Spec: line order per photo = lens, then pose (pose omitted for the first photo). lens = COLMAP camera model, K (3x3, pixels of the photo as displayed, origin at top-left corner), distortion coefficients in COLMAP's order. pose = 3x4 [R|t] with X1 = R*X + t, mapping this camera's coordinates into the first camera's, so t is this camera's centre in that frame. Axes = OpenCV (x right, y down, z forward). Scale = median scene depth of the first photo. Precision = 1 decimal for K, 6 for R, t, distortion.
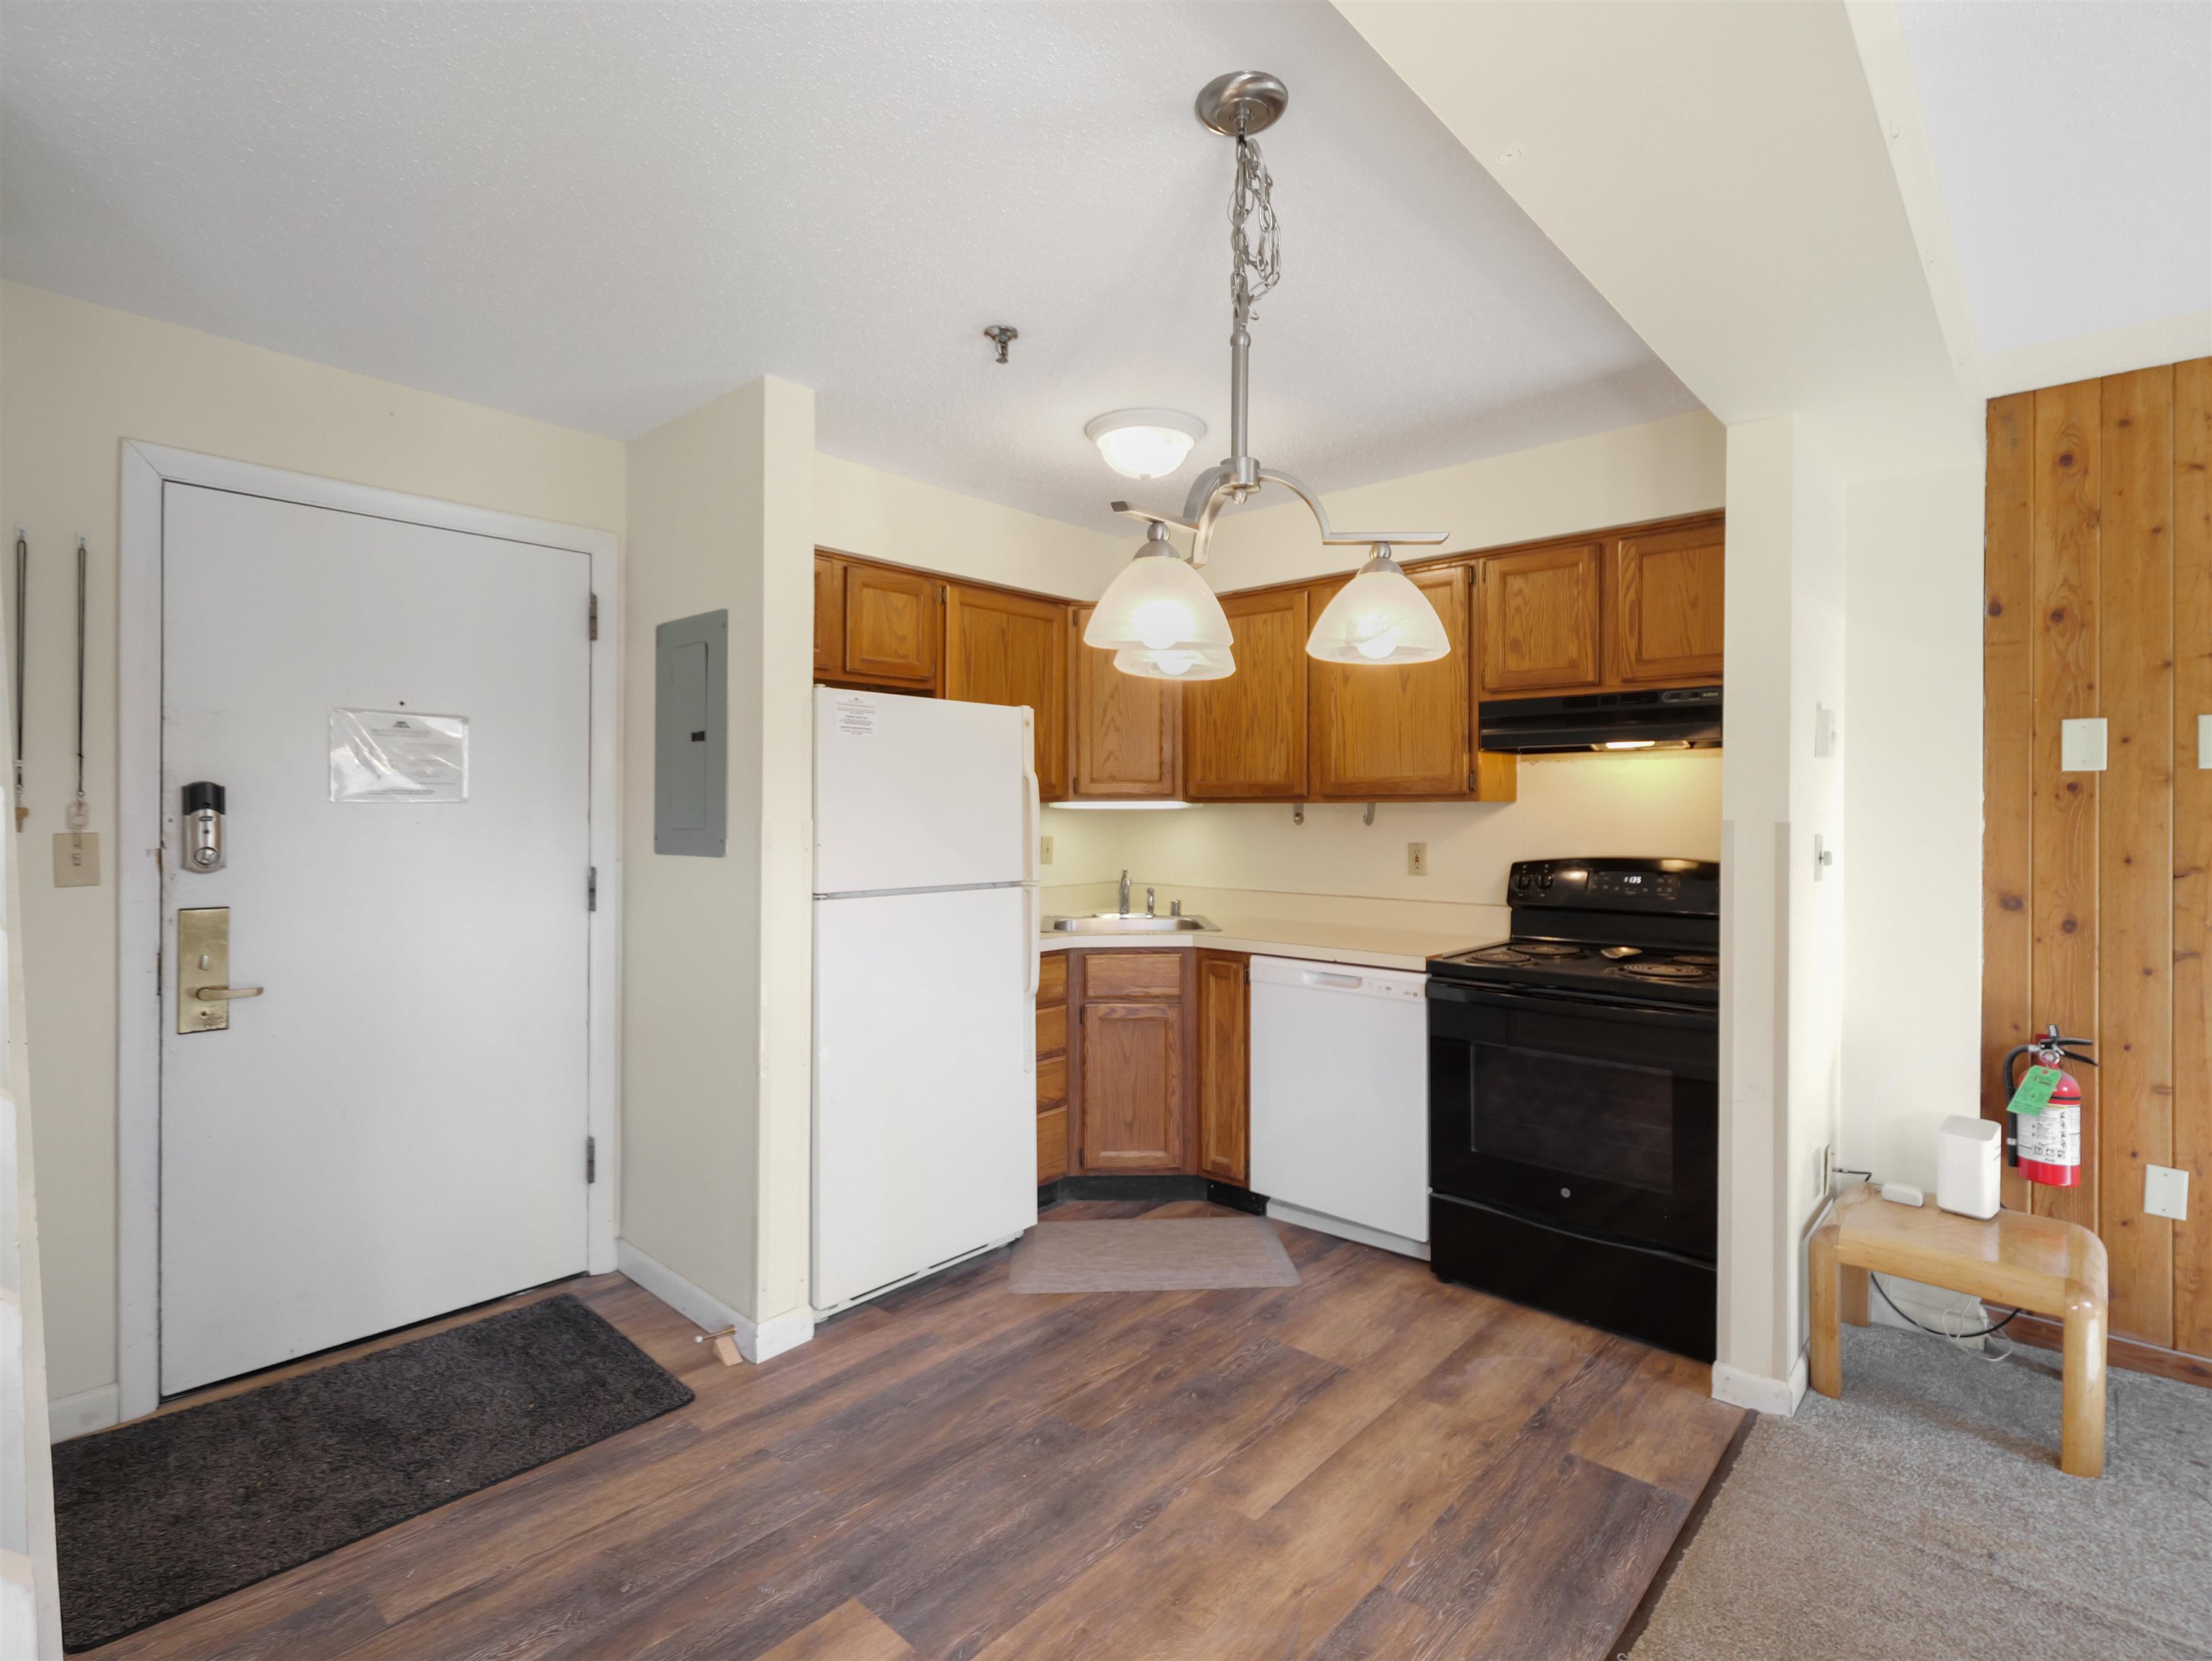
lens RADIAL K [[1108.0, 0, 1111.0], [0, 1108.0, 773.8], [0, 0, 1]] dist [0.001237, -0.003505]
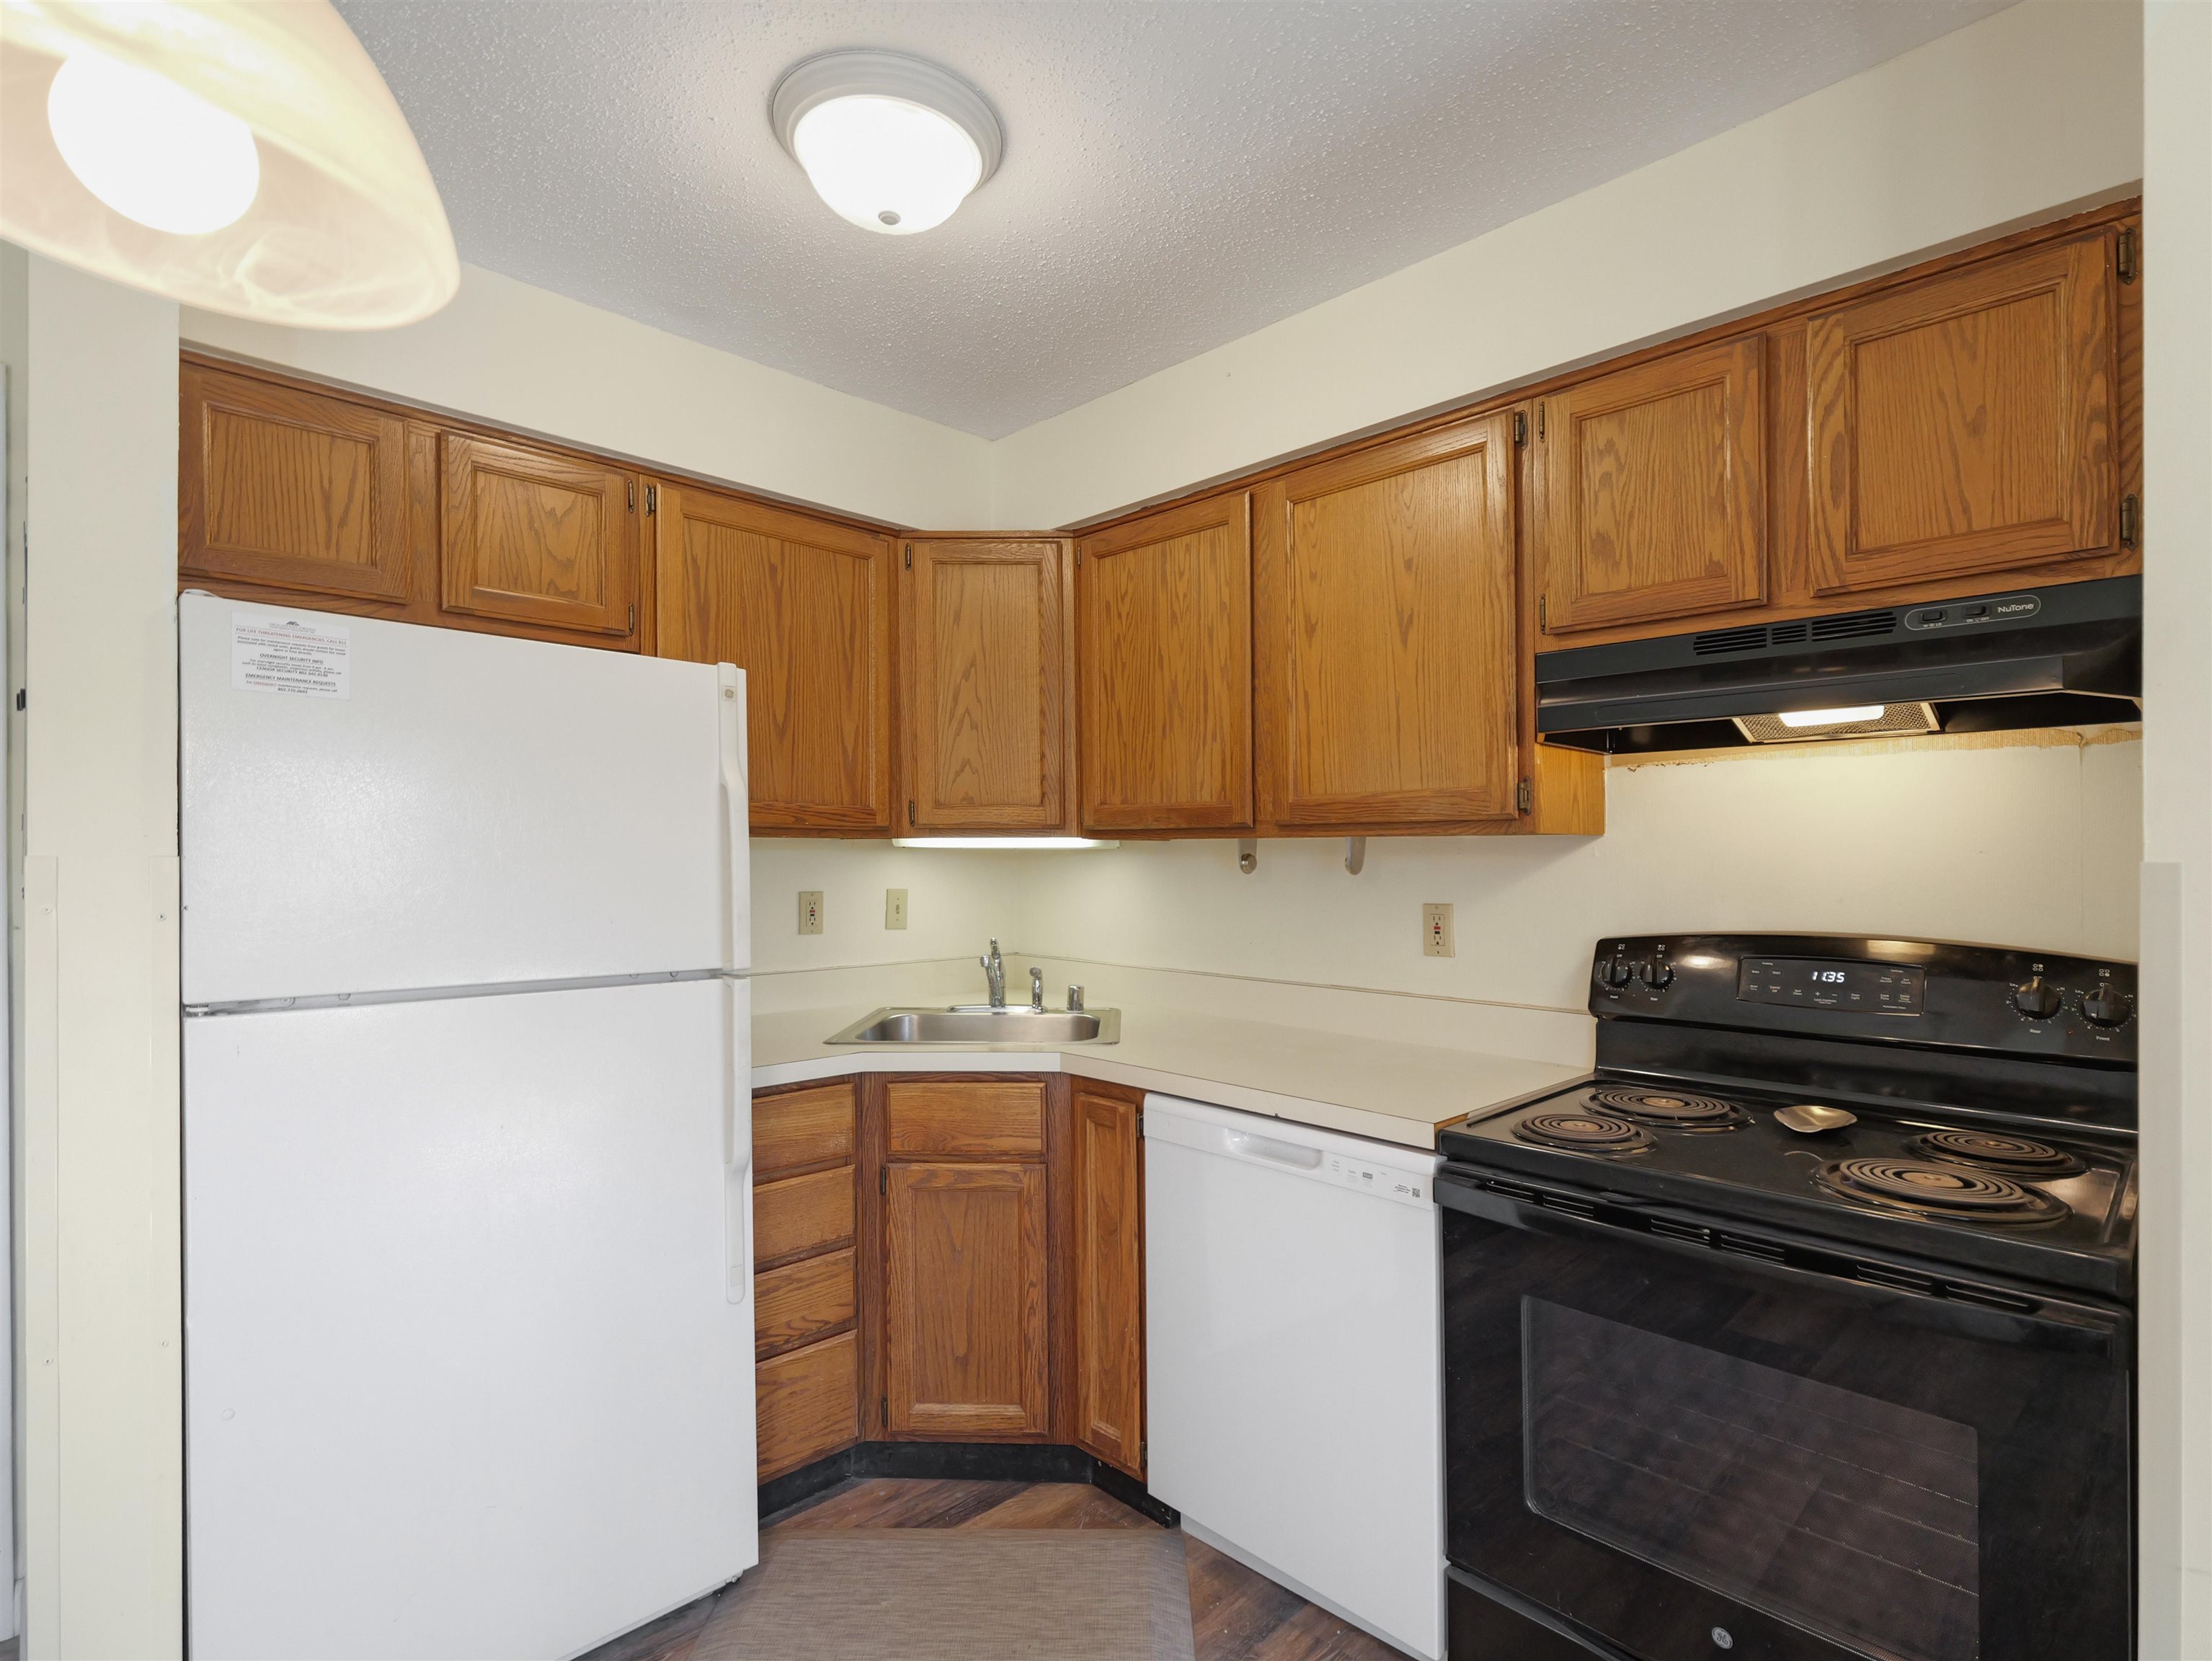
lens RADIAL K [[1093.3, 0, 1109.7], [0, 1093.3, 800.1], [0, 0, 1]] dist [0.000287, -0.001359]
pose [[0.998045, -0.001369, -0.062484, 0.146481], [0.000031, 0.999771, -0.021407, 0.020096], [0.062499, 0.021364, 0.997816, 0.421279]]
